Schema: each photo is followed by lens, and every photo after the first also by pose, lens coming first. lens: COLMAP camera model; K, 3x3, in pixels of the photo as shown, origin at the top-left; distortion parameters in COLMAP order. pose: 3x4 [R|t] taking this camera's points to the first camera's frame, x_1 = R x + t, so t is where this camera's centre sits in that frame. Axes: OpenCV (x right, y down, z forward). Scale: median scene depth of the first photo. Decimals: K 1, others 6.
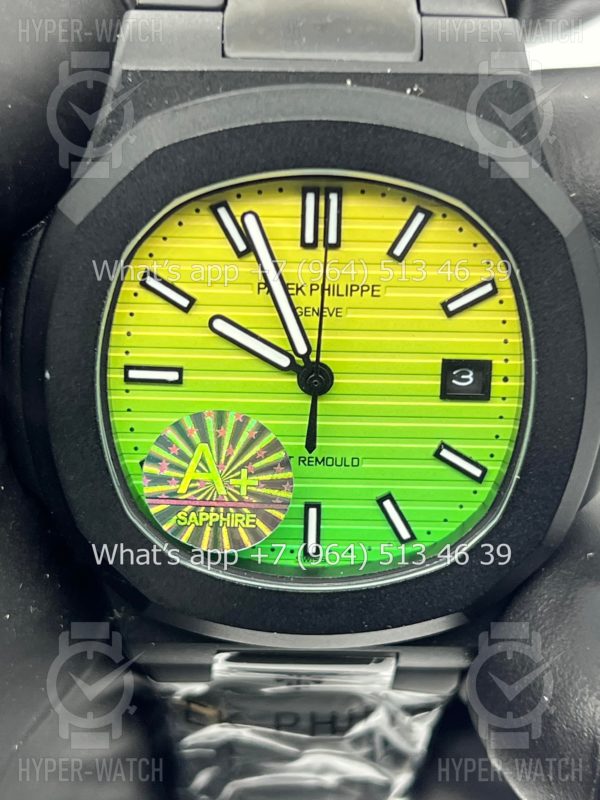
lens RADIAL K [[1916.8, 0, 297.9], [0, 1916.8, 401.9], [0, 0, 1]] dist [0.187212, 0.000000]
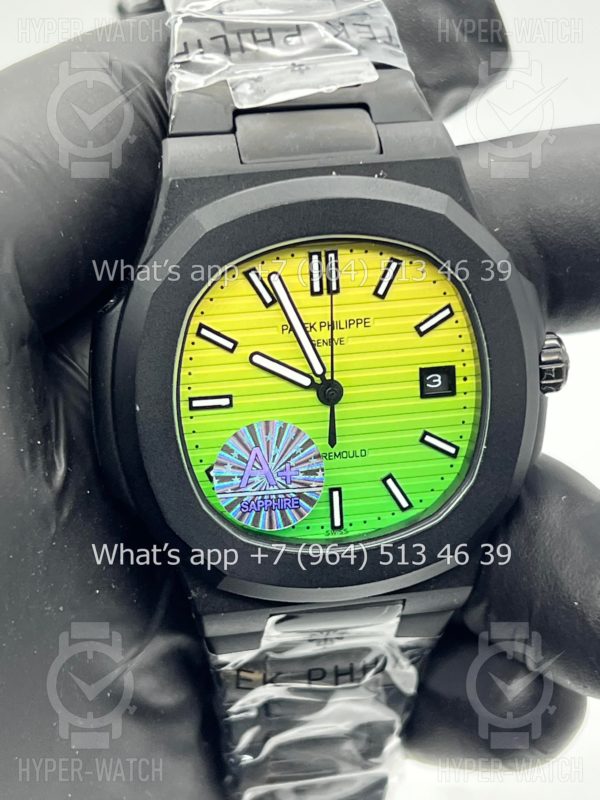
lens RADIAL K [[1916.8, 0, 298.6], [0, 1916.8, 396.7], [0, 0, 1]] dist [0.187212, 0.000000]
pose [[0.983142, -0.108461, 0.147202, -0.212711], [0.123937, 0.987201, -0.100369, 0.124432], [-0.134432, 0.116921, 0.984001, -0.327558]]
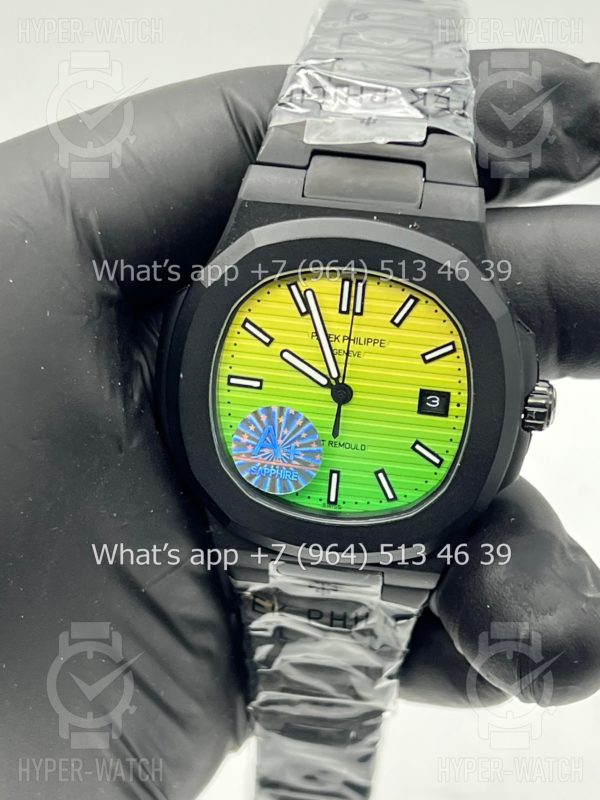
lens RADIAL K [[1916.8, 0, 301.4], [0, 1916.8, 400.0], [0, 0, 1]] dist [0.187212, 0.000000]
pose [[0.990536, 0.092459, -0.101439, 0.142598], [-0.096961, 0.994469, -0.040370, 0.063479], [0.097145, 0.049824, 0.994022, -0.639859]]
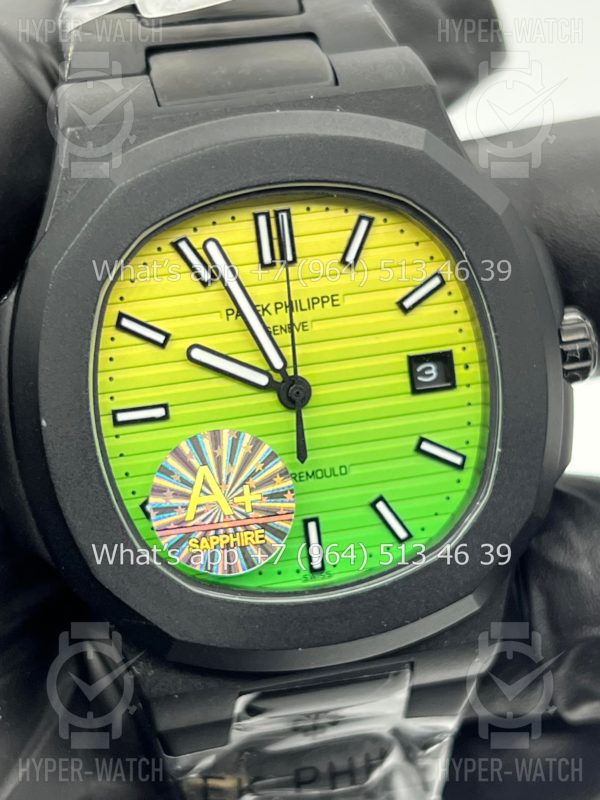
lens RADIAL K [[1916.8, 0, 299.3], [0, 1916.8, 398.8], [0, 0, 1]] dist [0.187212, 0.000000]
pose [[0.971901, -0.163779, 0.169070, -0.166421], [0.197046, 0.958989, -0.203745, 0.205773], [-0.128767, 0.231335, 0.964315, -0.008853]]
